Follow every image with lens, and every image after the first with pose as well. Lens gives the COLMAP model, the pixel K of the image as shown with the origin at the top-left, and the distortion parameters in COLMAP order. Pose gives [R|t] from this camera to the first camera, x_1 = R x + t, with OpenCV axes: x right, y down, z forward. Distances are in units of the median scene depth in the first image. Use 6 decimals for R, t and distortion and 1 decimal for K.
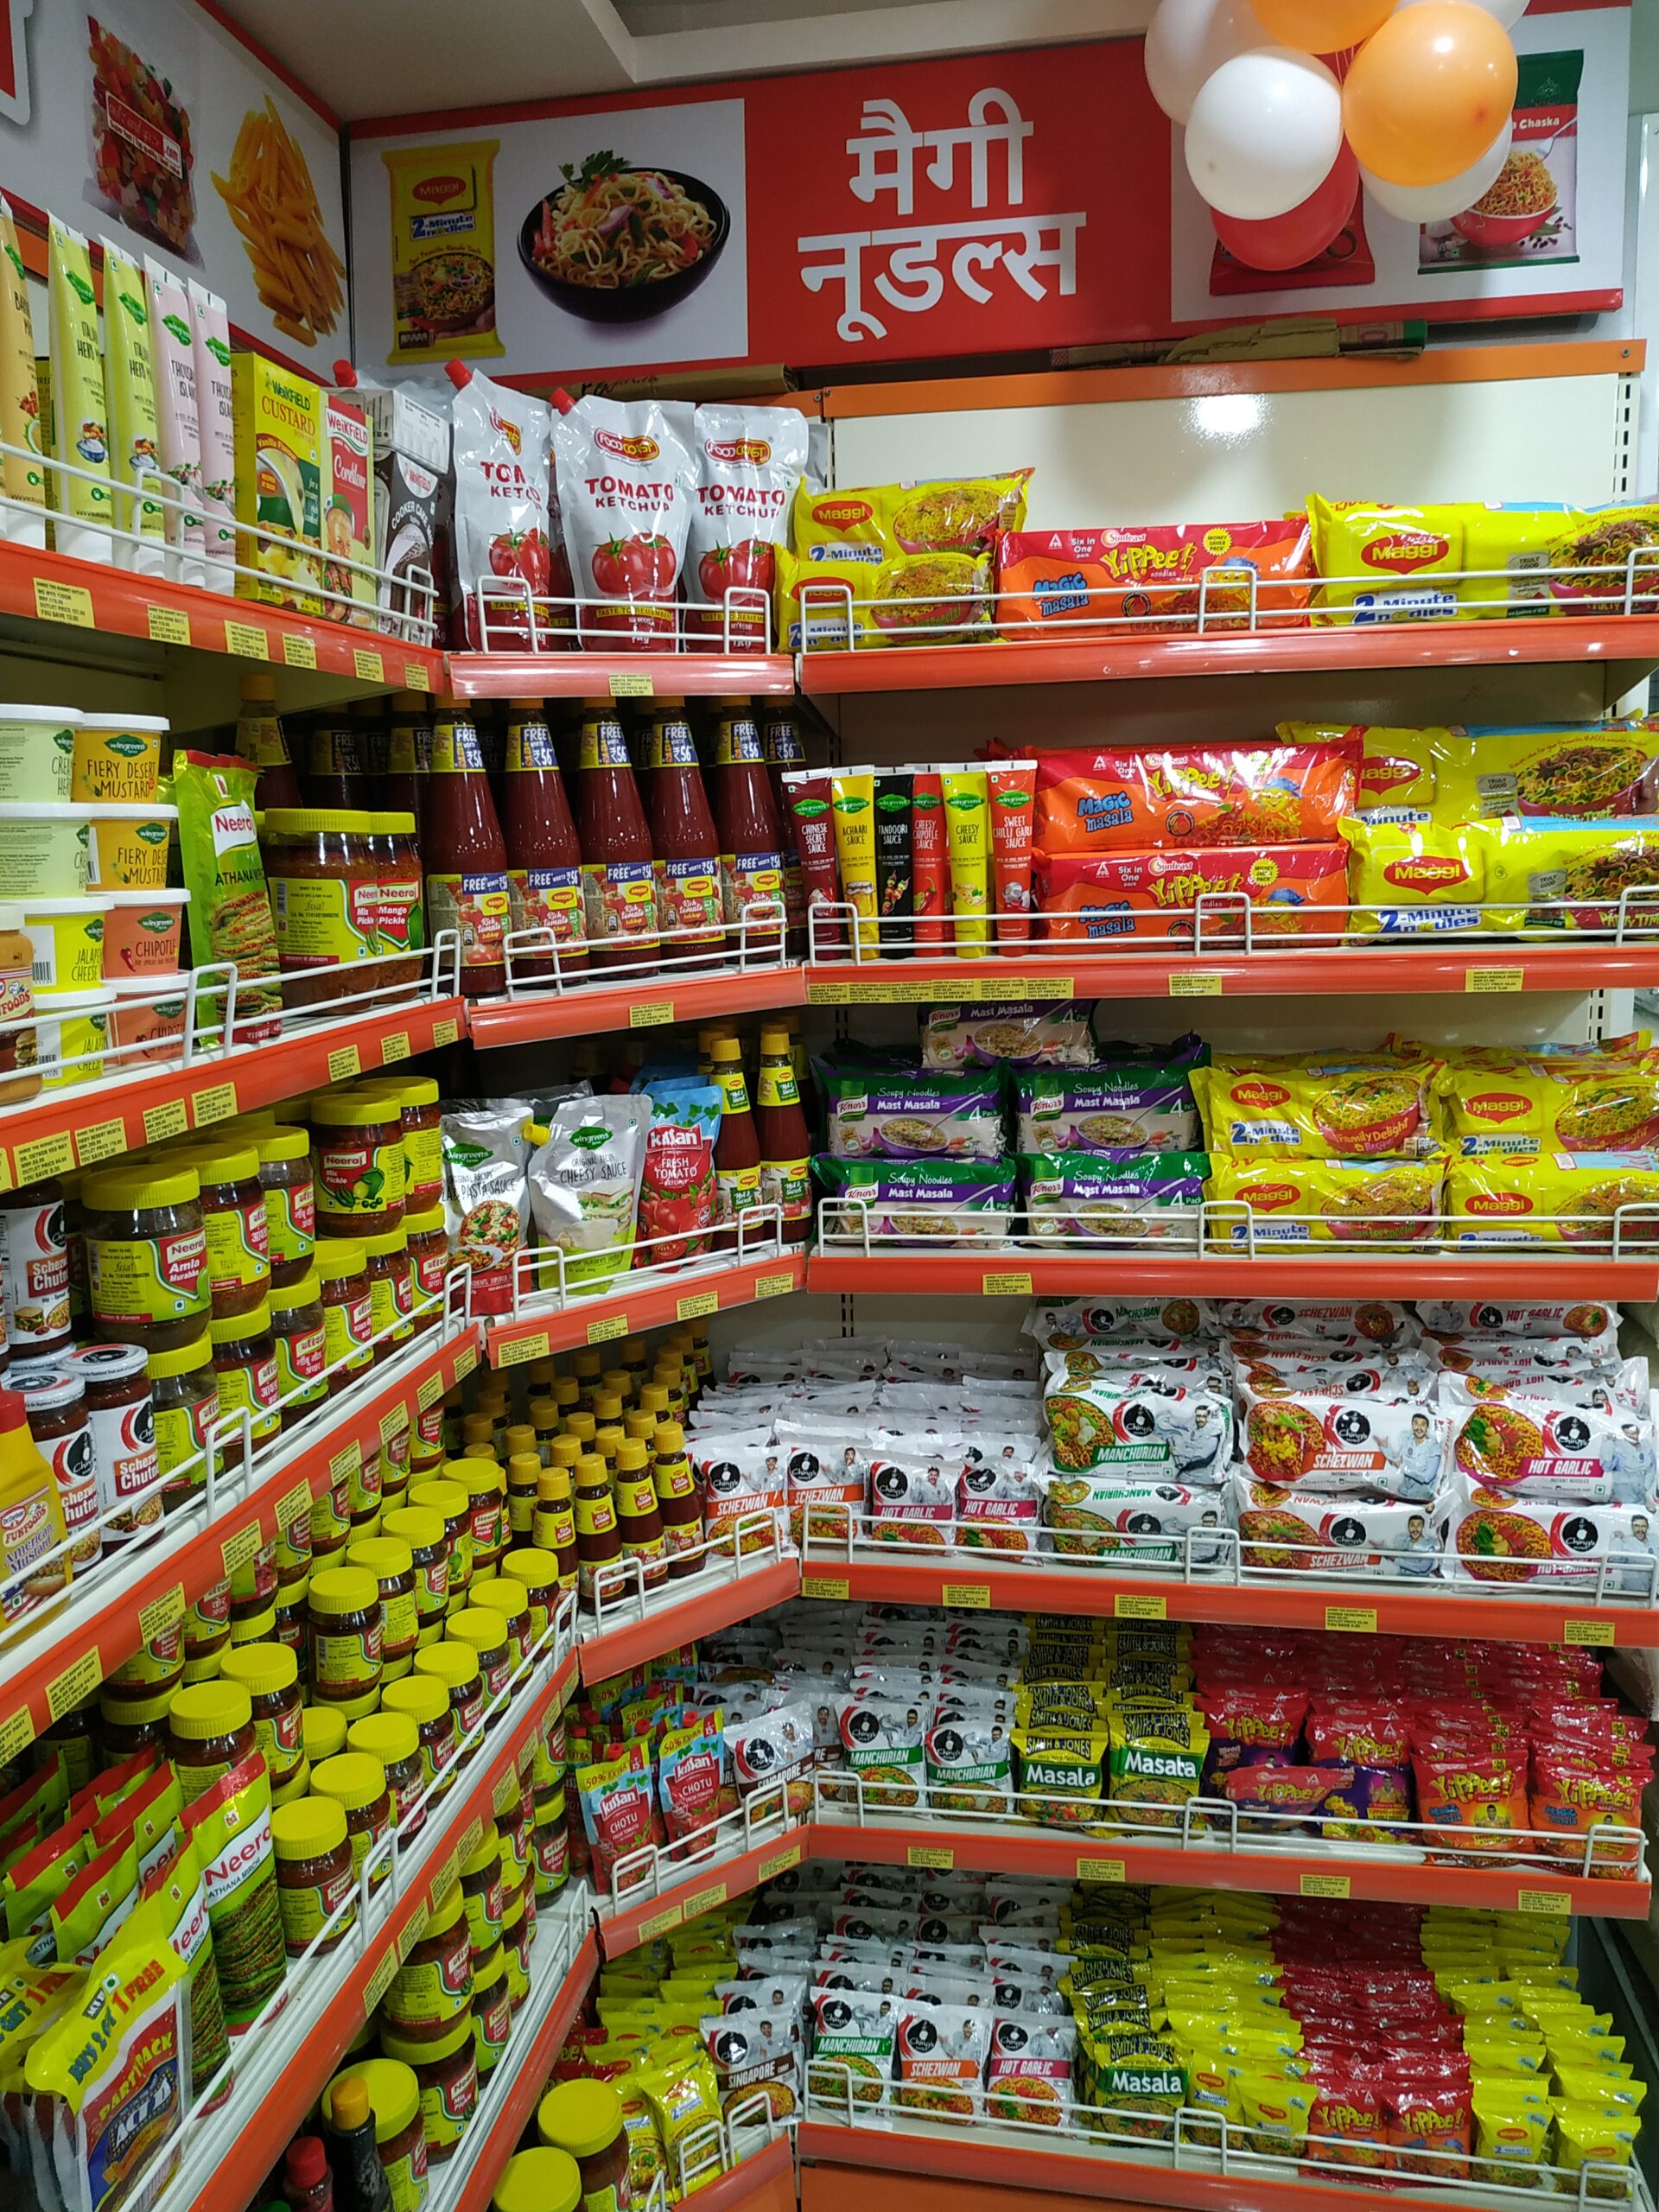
lens RADIAL K [[1677.8, 0, 829.5], [0, 1677.8, 1106.0], [0, 0, 1]] dist [0.088364, -0.163697]
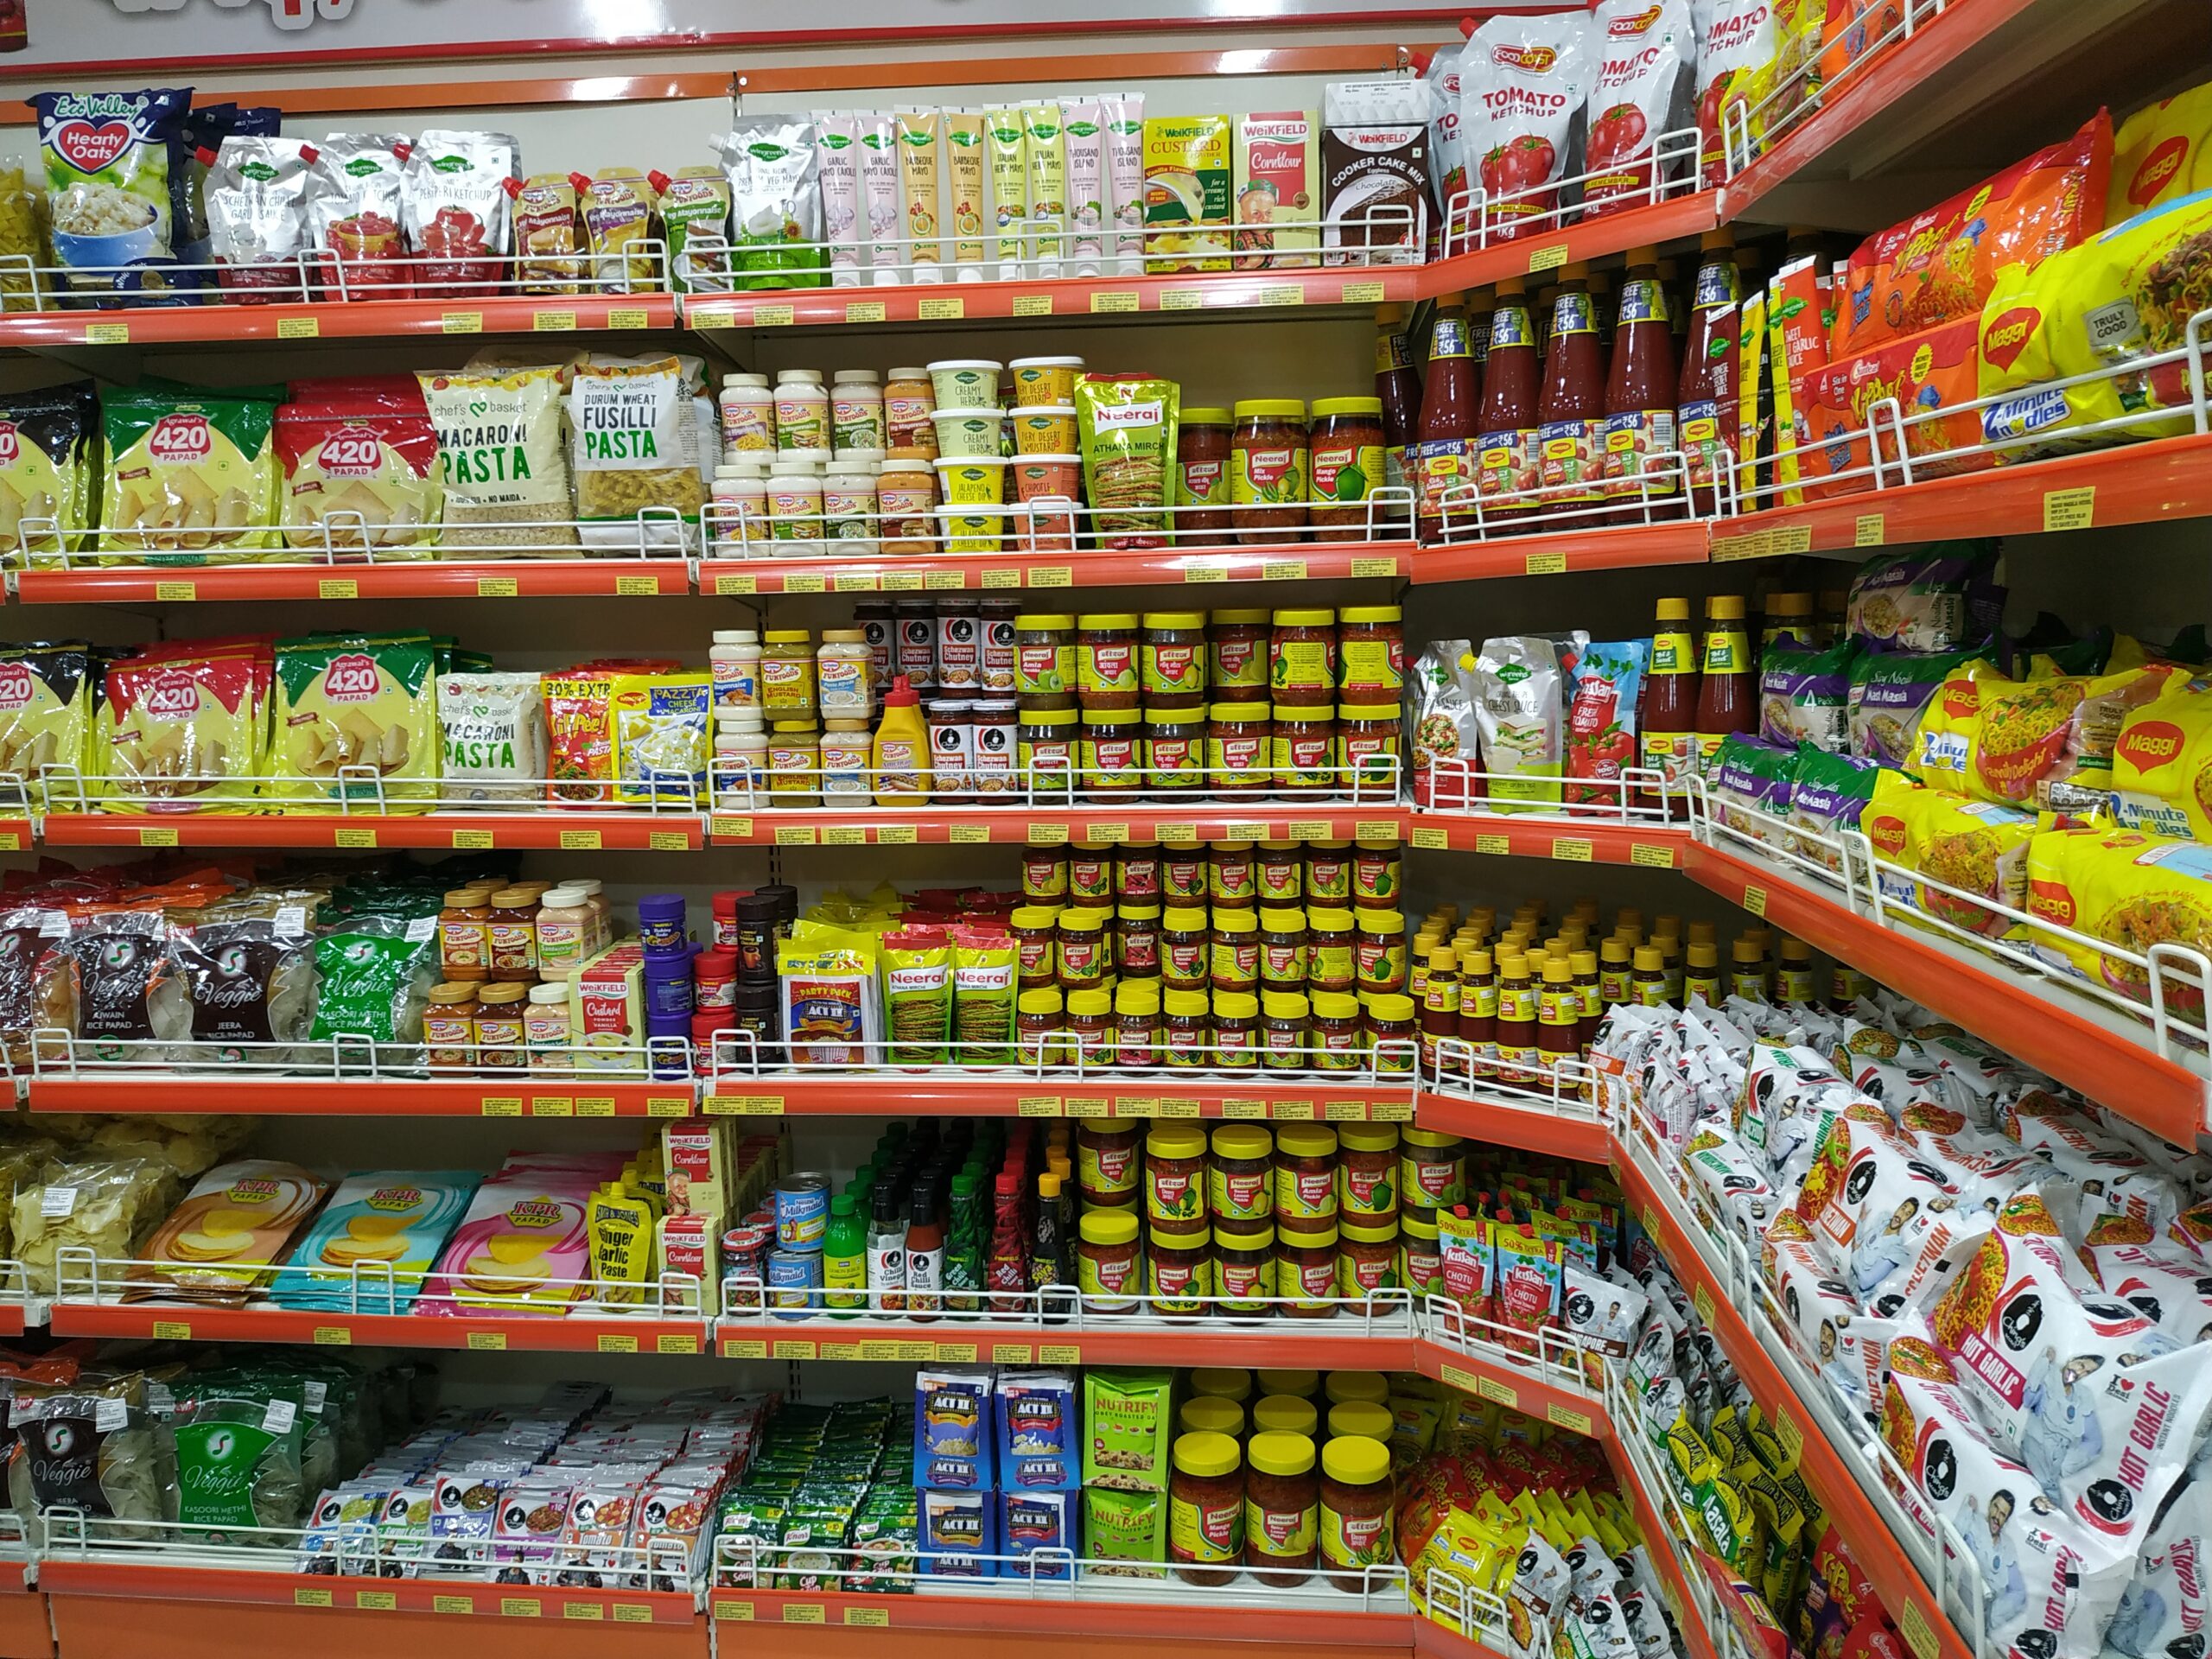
lens RADIAL K [[1677.8, 0, 1106.0], [0, 1677.8, 829.5], [0, 0, 1]] dist [0.088364, -0.163697]
pose [[0.059715, 0.155631, -0.986009, 0.975168], [-0.144549, 0.978708, 0.145725, -0.004375], [0.987694, 0.133825, 0.080939, 0.652189]]
